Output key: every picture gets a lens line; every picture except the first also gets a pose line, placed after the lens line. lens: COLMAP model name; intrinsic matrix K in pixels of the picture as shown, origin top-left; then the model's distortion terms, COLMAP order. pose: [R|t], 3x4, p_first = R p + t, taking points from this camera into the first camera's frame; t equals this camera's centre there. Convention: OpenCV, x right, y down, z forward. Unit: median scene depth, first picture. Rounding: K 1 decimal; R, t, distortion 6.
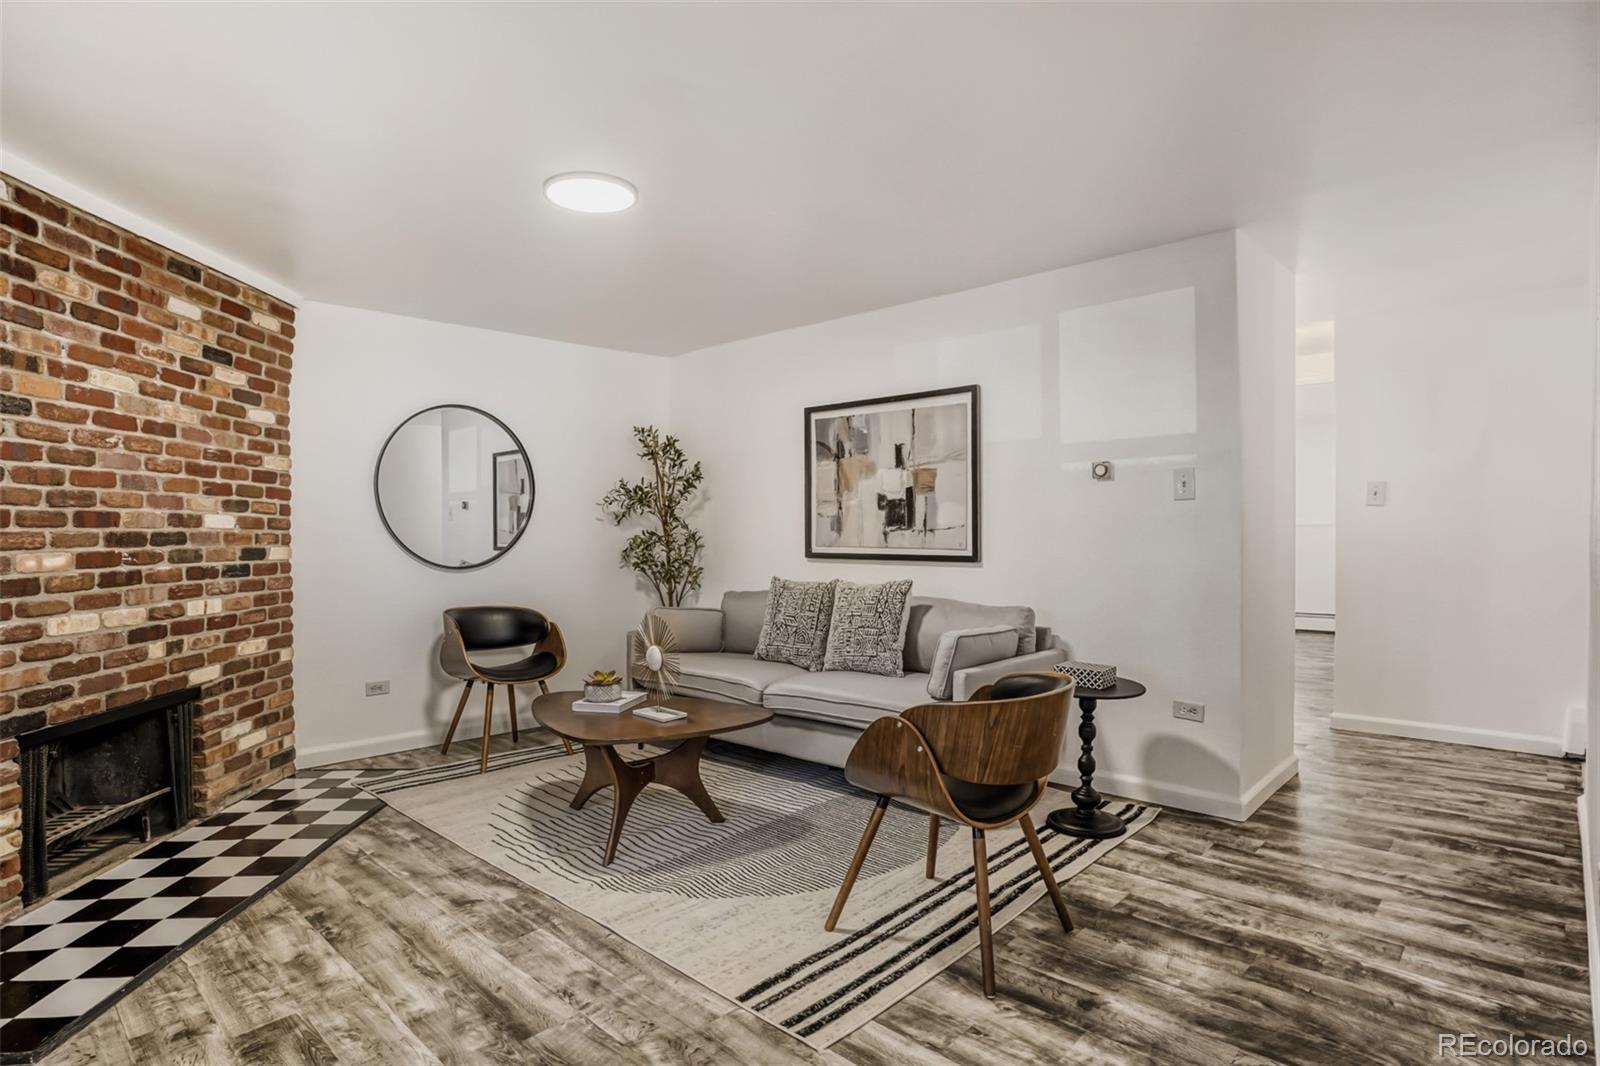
lens RADIAL K [[825.0, 0, 800.0], [0, 825.0, 533.0], [0, 0, 1]] dist [-0.068843, 0.040690]
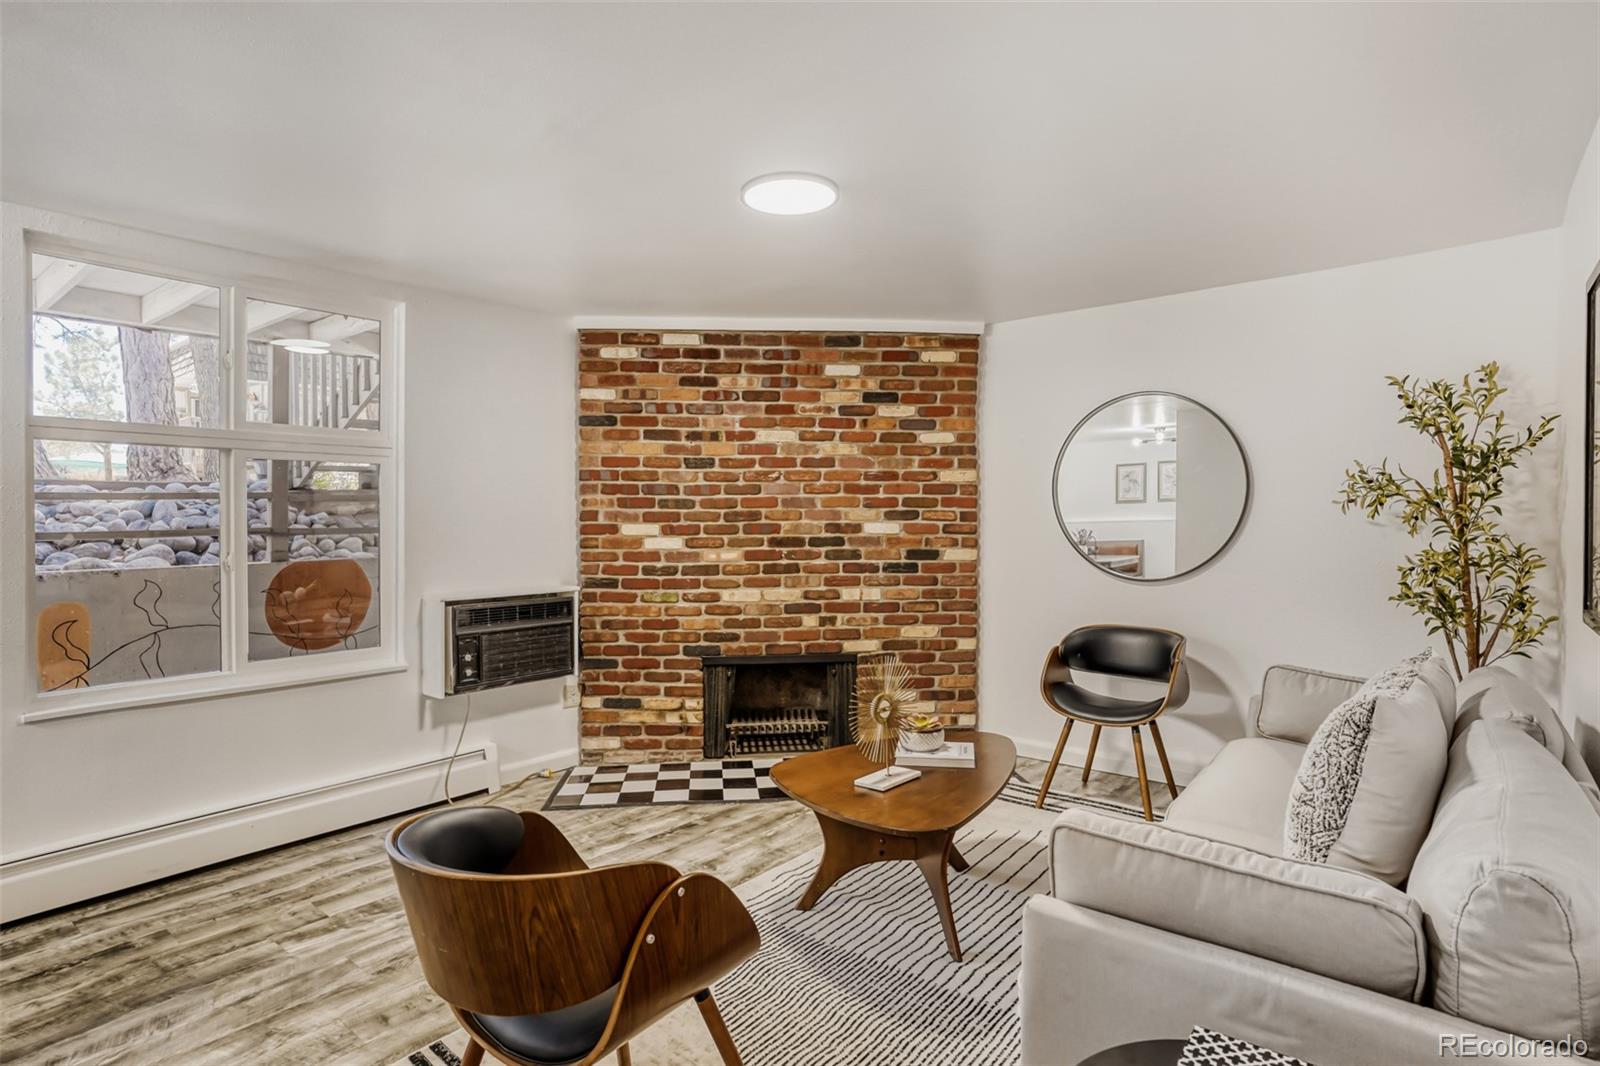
lens RADIAL K [[825.0, 0, 800.0], [0, 825.0, 533.0], [0, 0, 1]] dist [-0.068843, 0.040690]
pose [[0.081032, 0.011683, -0.996643, 0.621343], [0.001791, 0.999928, 0.011867, -0.024618], [0.996710, -0.002747, 0.081005, 0.846213]]
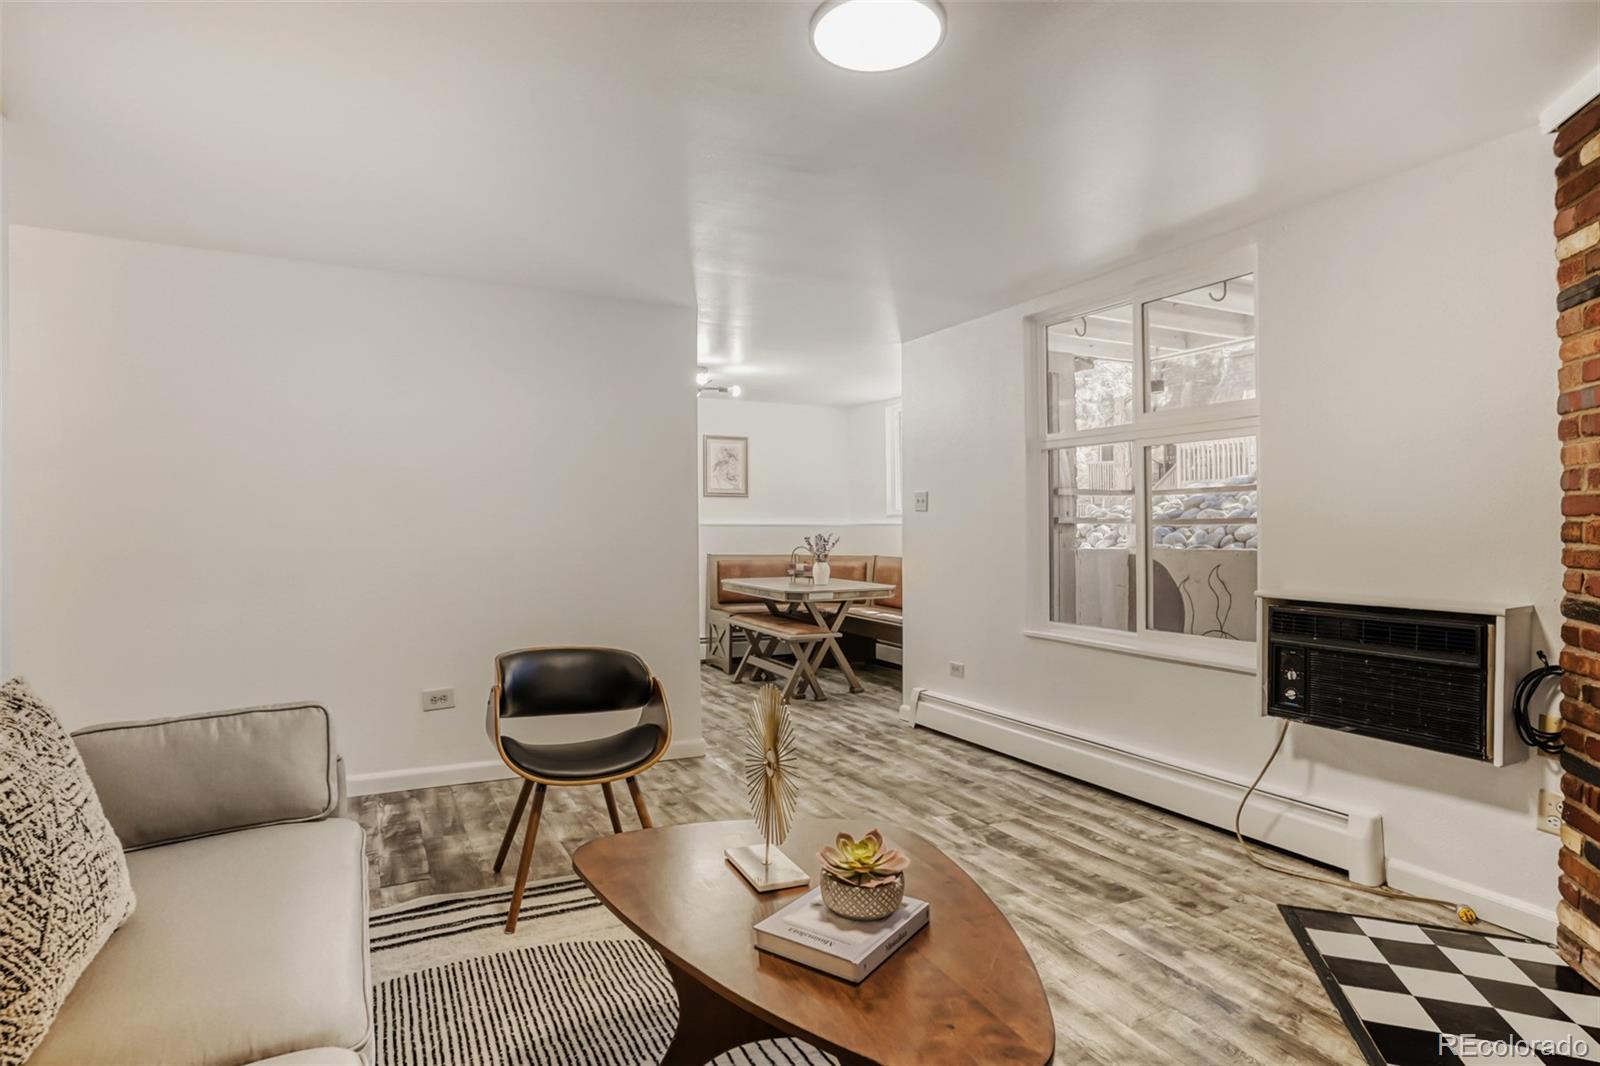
lens RADIAL K [[857.2, 0, 800.0], [0, 857.2, 533.0], [0, 0, 1]] dist [-0.000729, 0.046329]
pose [[-0.943476, 0.010434, 0.331278, -0.387104], [0.016731, 0.999729, 0.016163, -0.014563], [-0.331019, 0.020793, -0.943395, 1.543580]]
